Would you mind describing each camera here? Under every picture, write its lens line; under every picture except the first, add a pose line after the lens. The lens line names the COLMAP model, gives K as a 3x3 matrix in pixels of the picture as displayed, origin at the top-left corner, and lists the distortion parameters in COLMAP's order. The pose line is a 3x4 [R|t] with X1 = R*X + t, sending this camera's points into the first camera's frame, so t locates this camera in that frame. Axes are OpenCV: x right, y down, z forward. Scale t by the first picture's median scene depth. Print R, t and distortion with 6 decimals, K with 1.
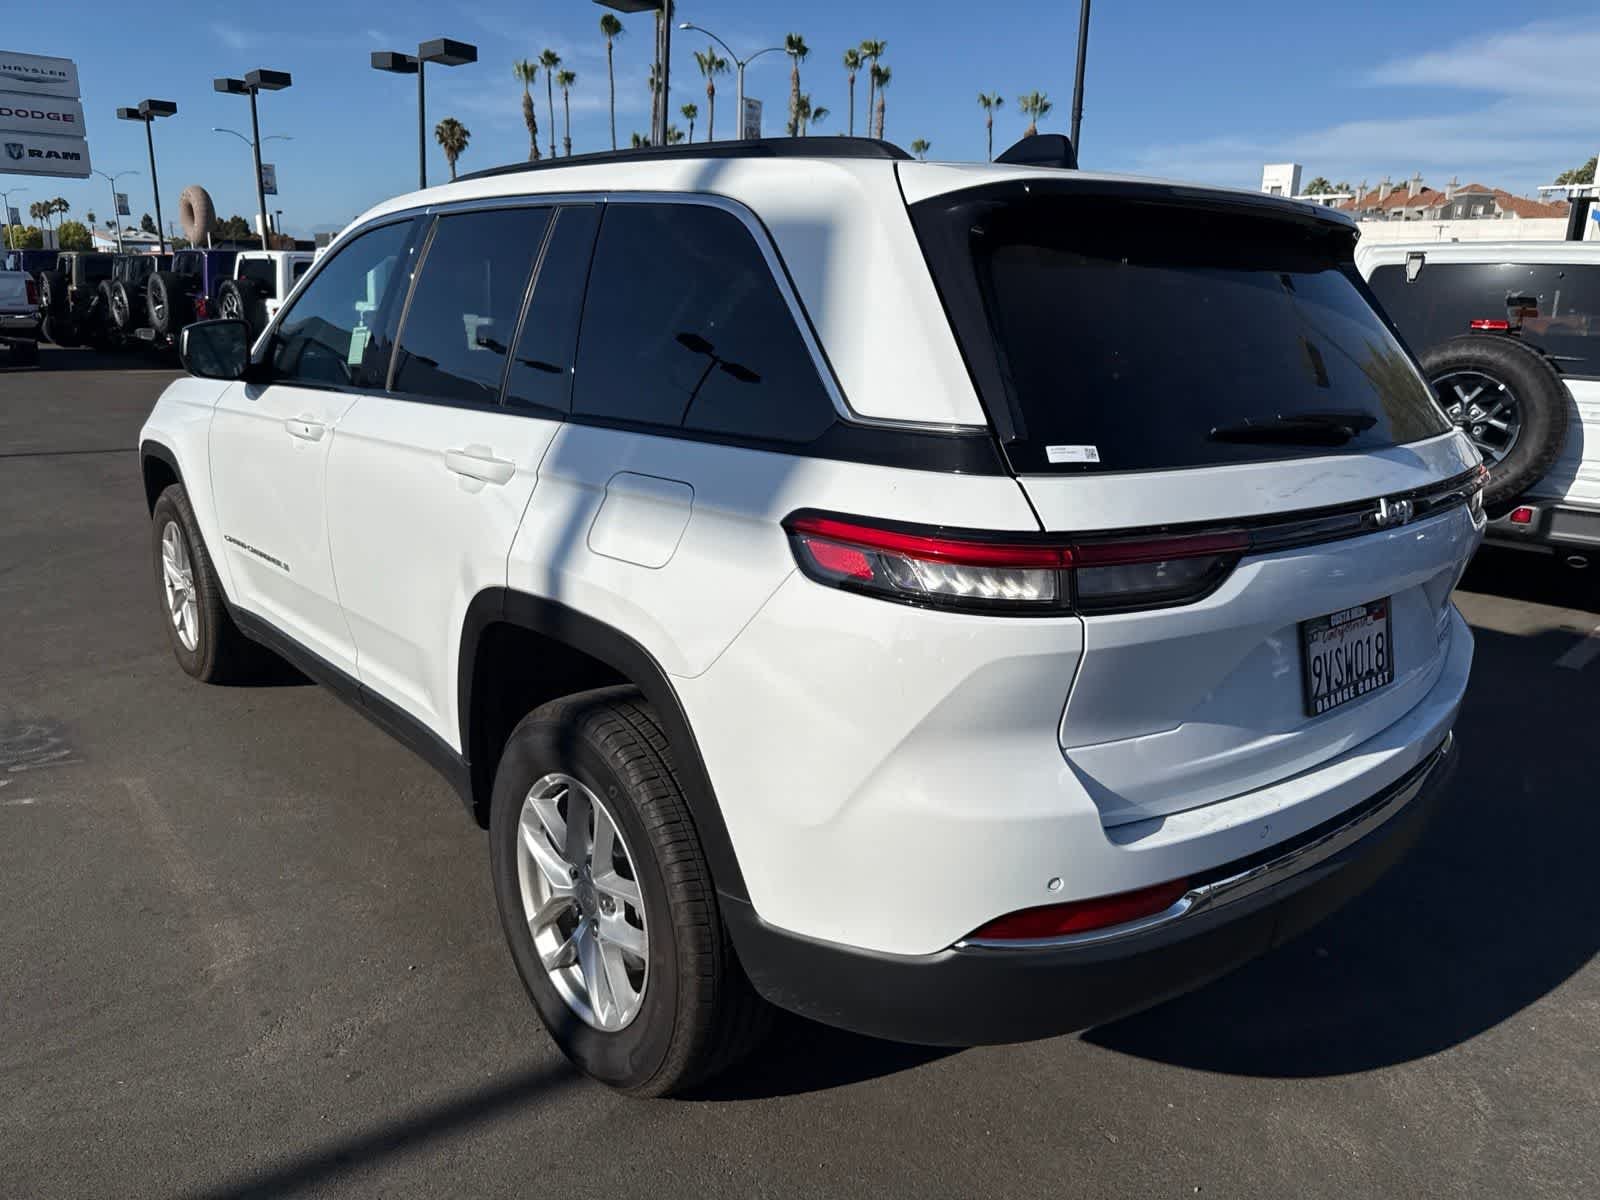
lens RADIAL K [[1180.5, 0, 766.2], [0, 1180.5, 604.6], [0, 0, 1]] dist [0.008308, 0.002991]
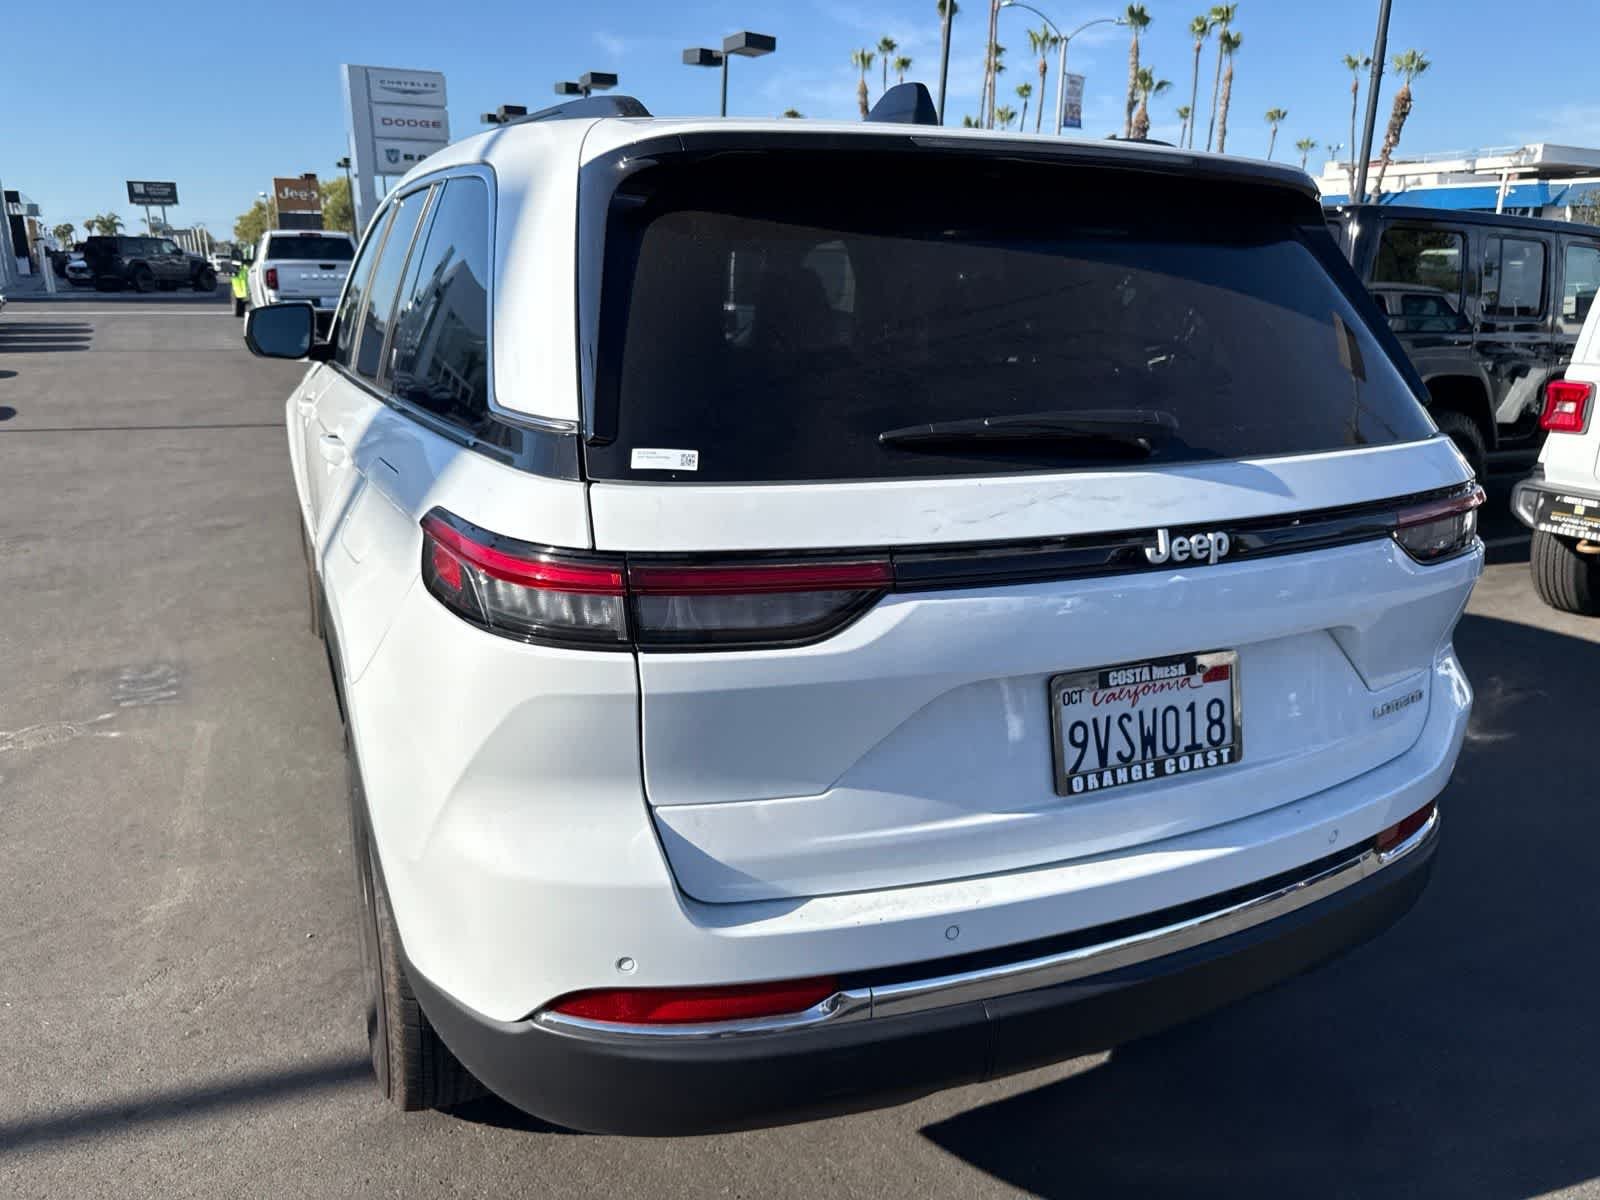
lens RADIAL K [[1157.2, 0, 768.3], [0, 1157.2, 596.2], [0, 0, 1]] dist [0.055926, -0.064169]
pose [[0.962104, 0.065827, -0.264618, 0.258761], [-0.063413, 0.997831, 0.017667, -0.023034], [0.265207, -0.000217, 0.964192, 0.104209]]
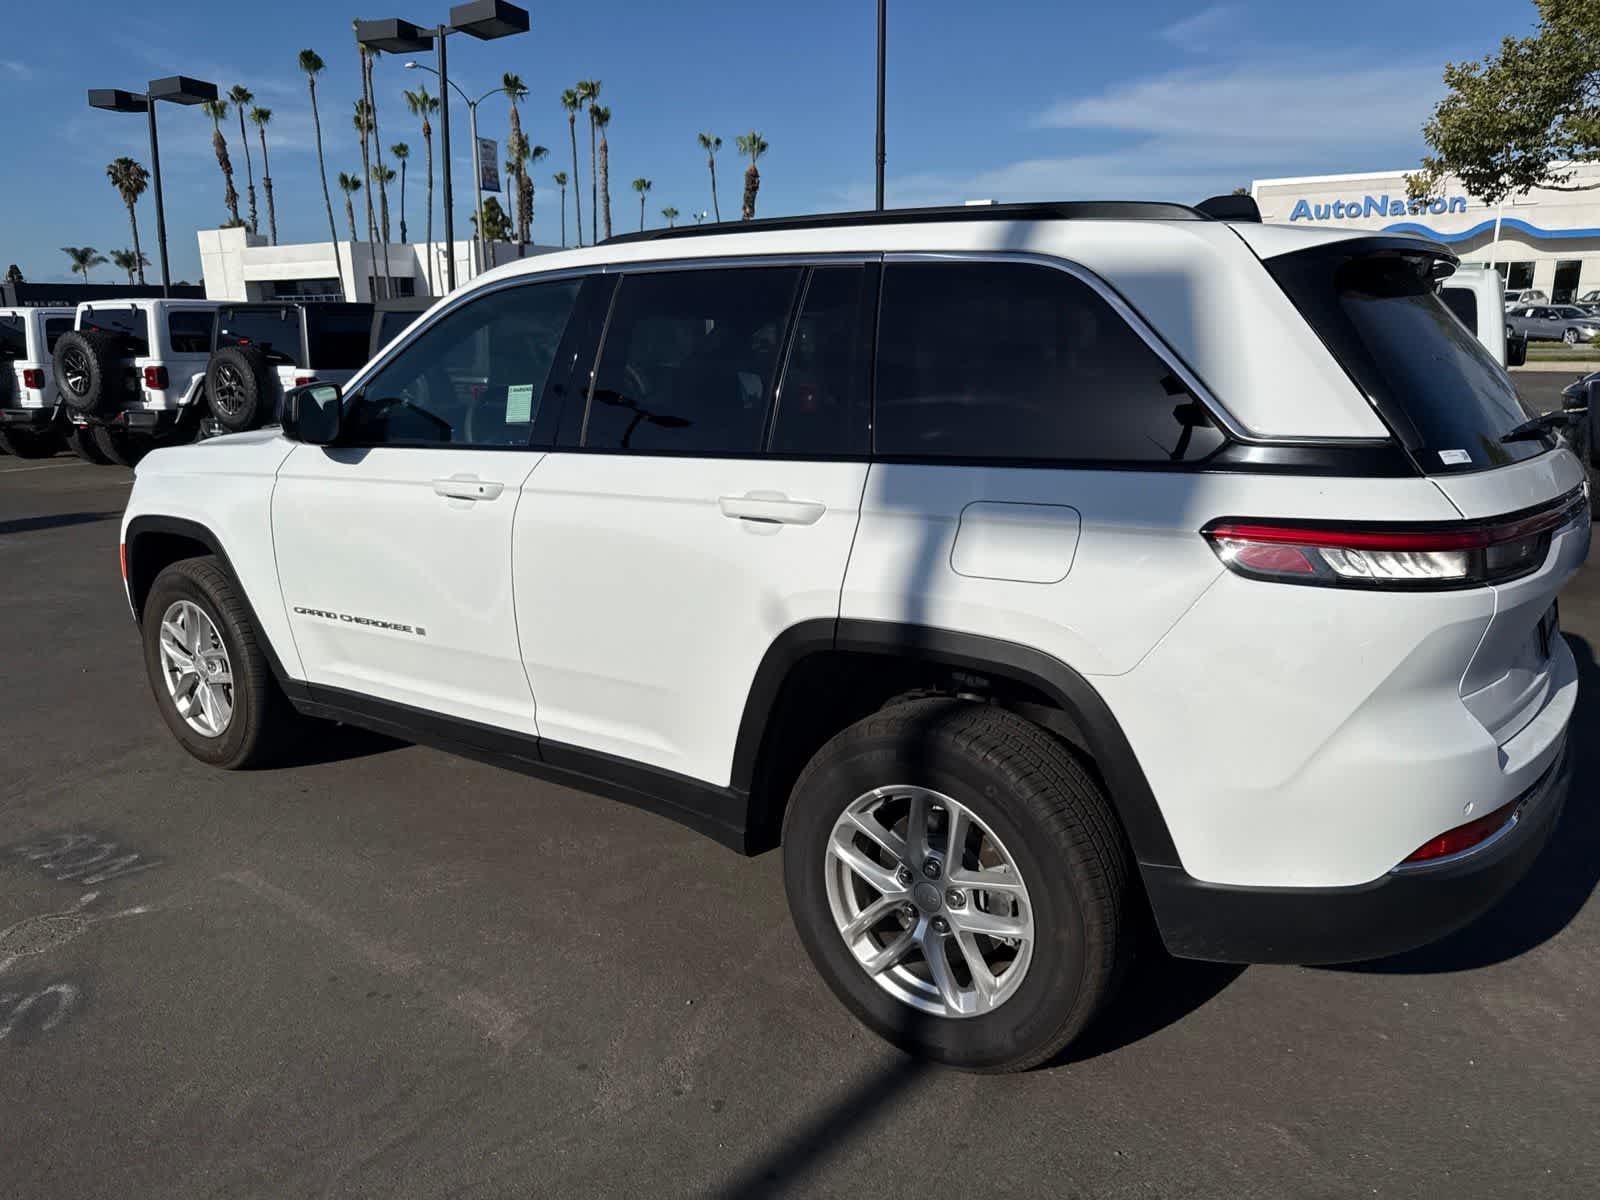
lens RADIAL K [[1184.9, 0, 771.2], [0, 1184.9, 605.4], [0, 0, 1]] dist [0.018493, -0.010563]
pose [[0.970784, -0.087269, 0.223523, -0.339067], [0.093617, 0.995447, -0.017938, -0.008104], [-0.220940, 0.038339, 0.974534, -0.023939]]
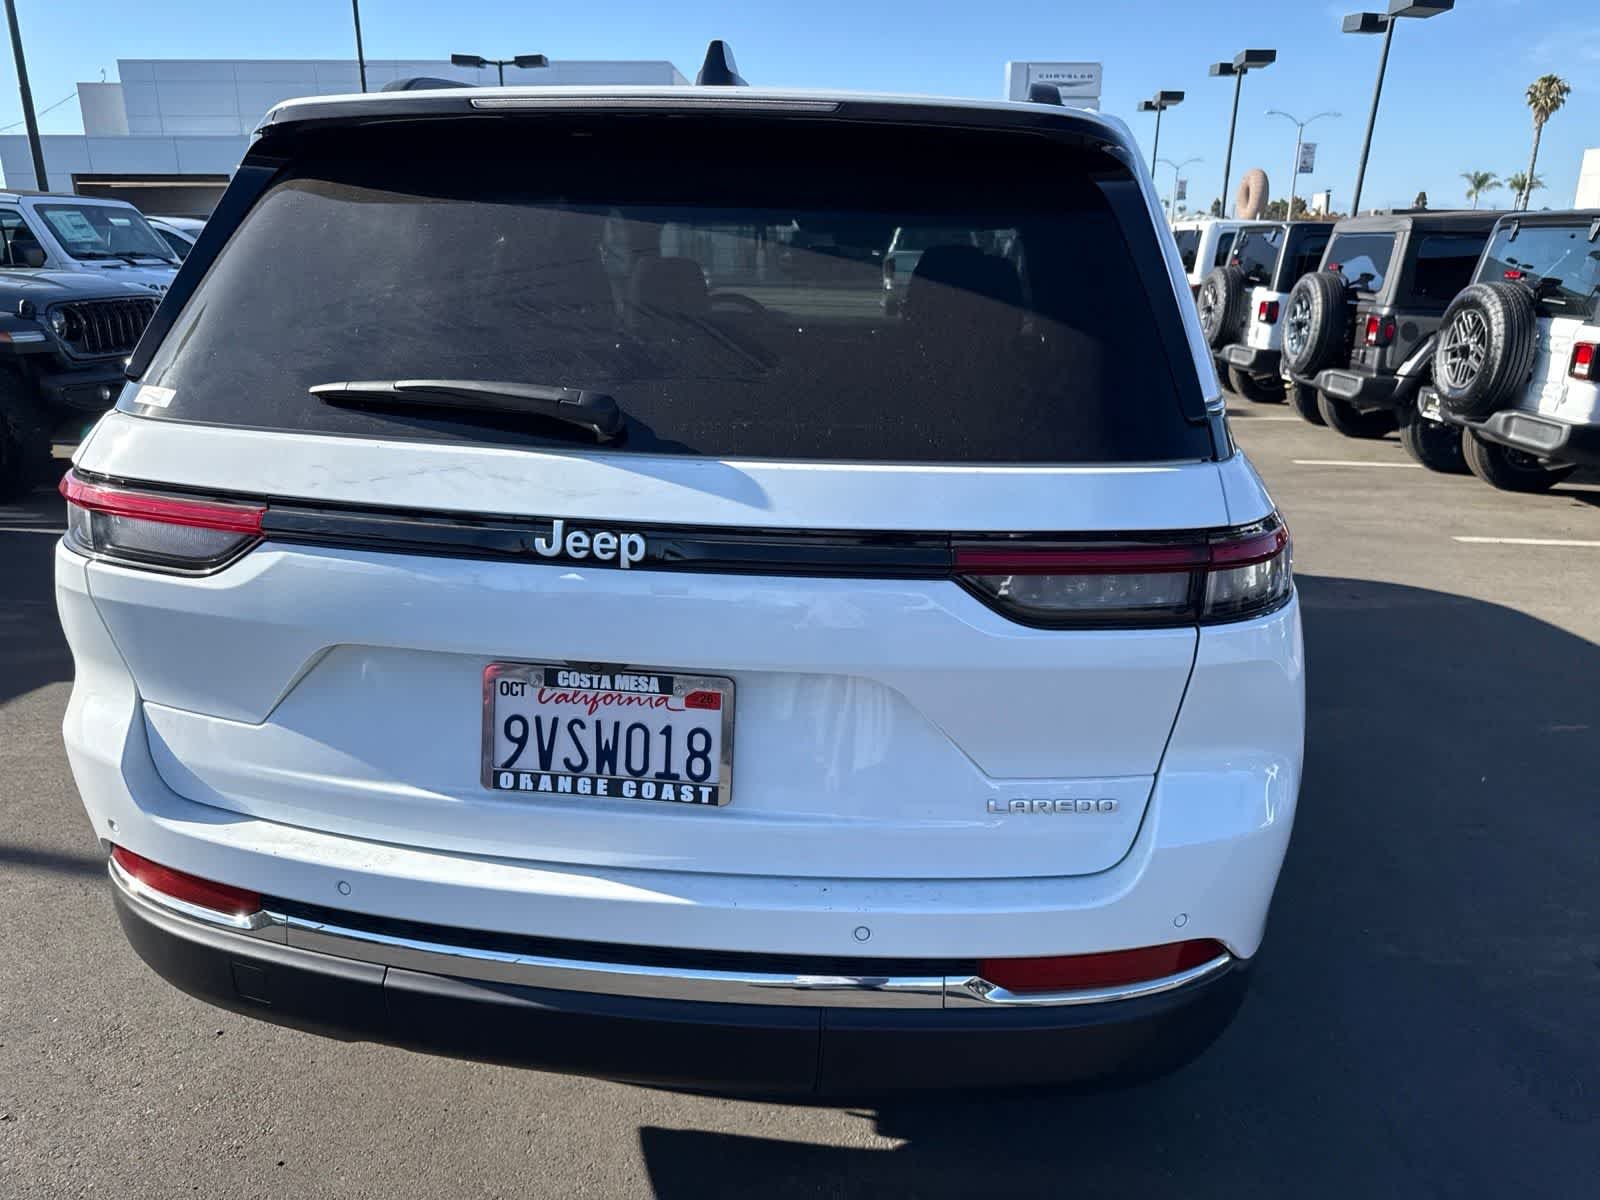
lens RADIAL K [[1138.2, 0, 800.0], [0, 1138.2, 594.6], [0, 0, 1]] dist [0.048781, -0.031845]
pose [[0.690116, 0.207853, -0.693208, 0.598793], [-0.197340, 0.975616, 0.096072, -0.075967], [0.696274, 0.070497, 0.714306, 0.333351]]
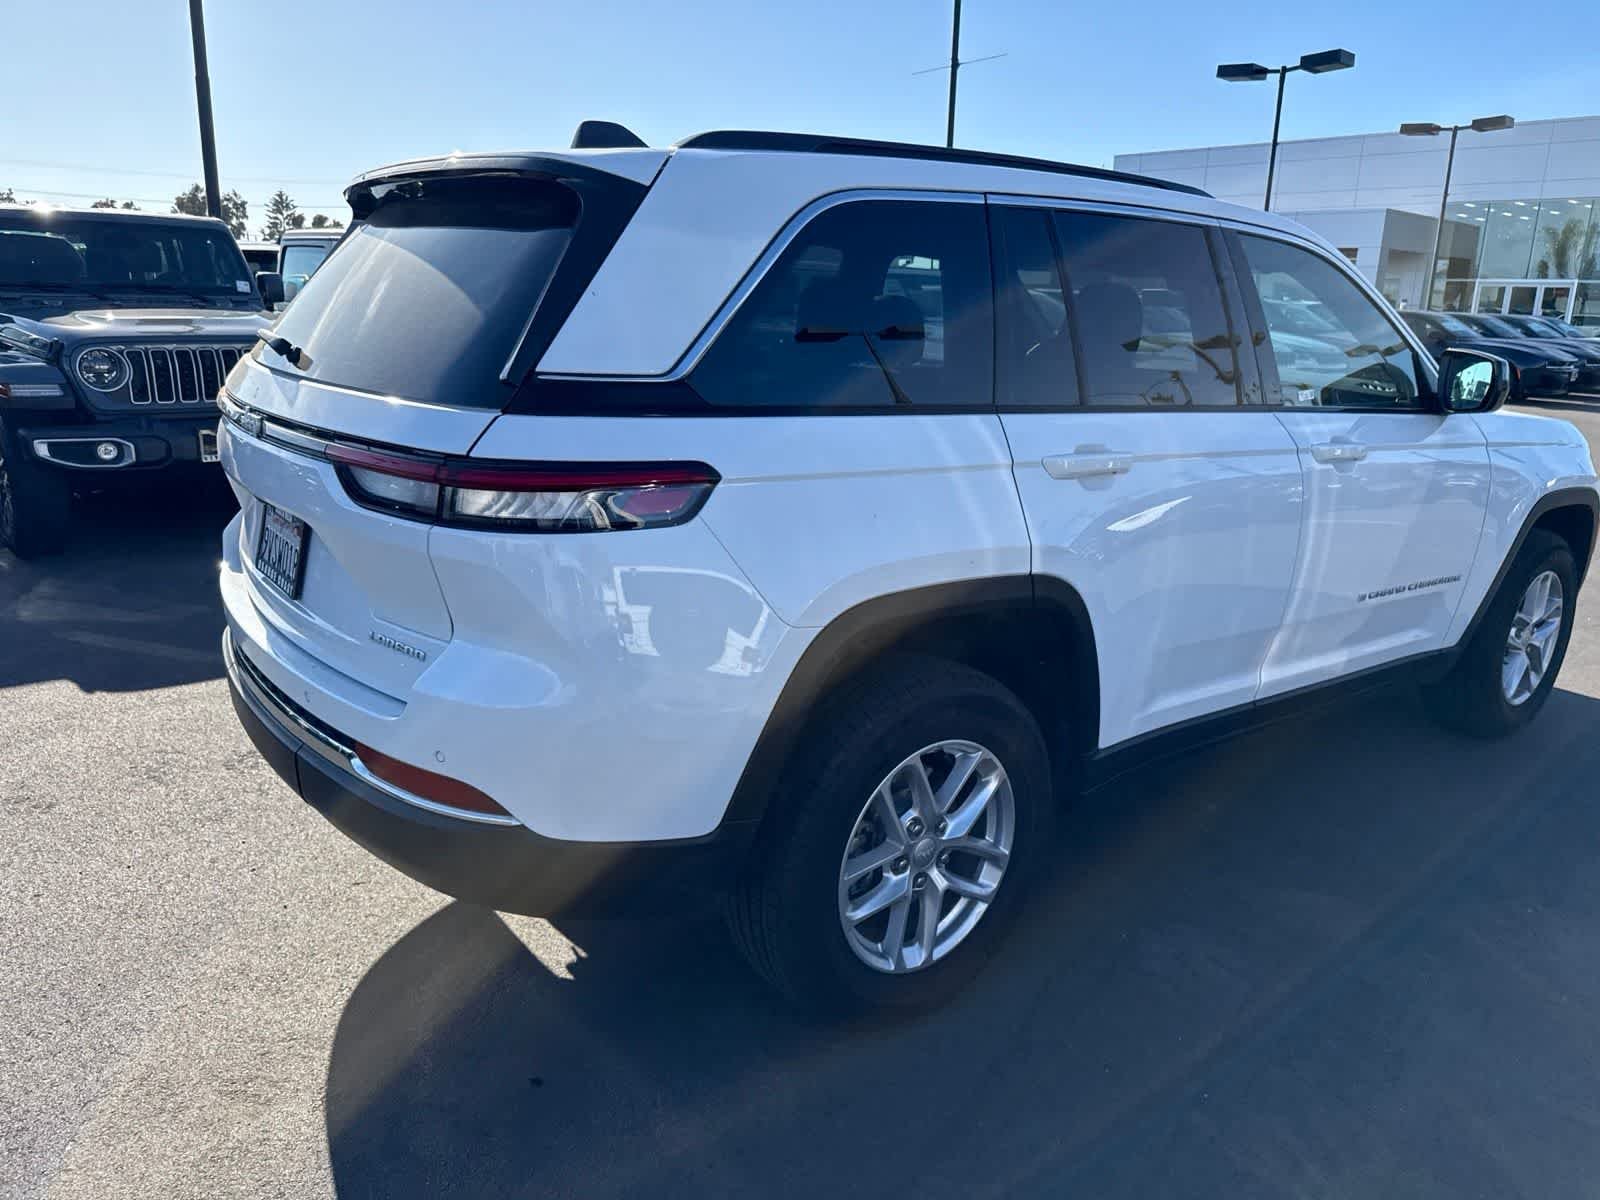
lens RADIAL K [[1146.2, 0, 813.8], [0, 1146.2, 597.4], [0, 0, 1]] dist [0.031297, -0.036053]
pose [[-0.015763, 0.240407, -0.970544, 0.931116], [-0.298769, 0.925186, 0.234024, -0.195222], [0.954195, 0.293657, 0.057242, 0.839511]]
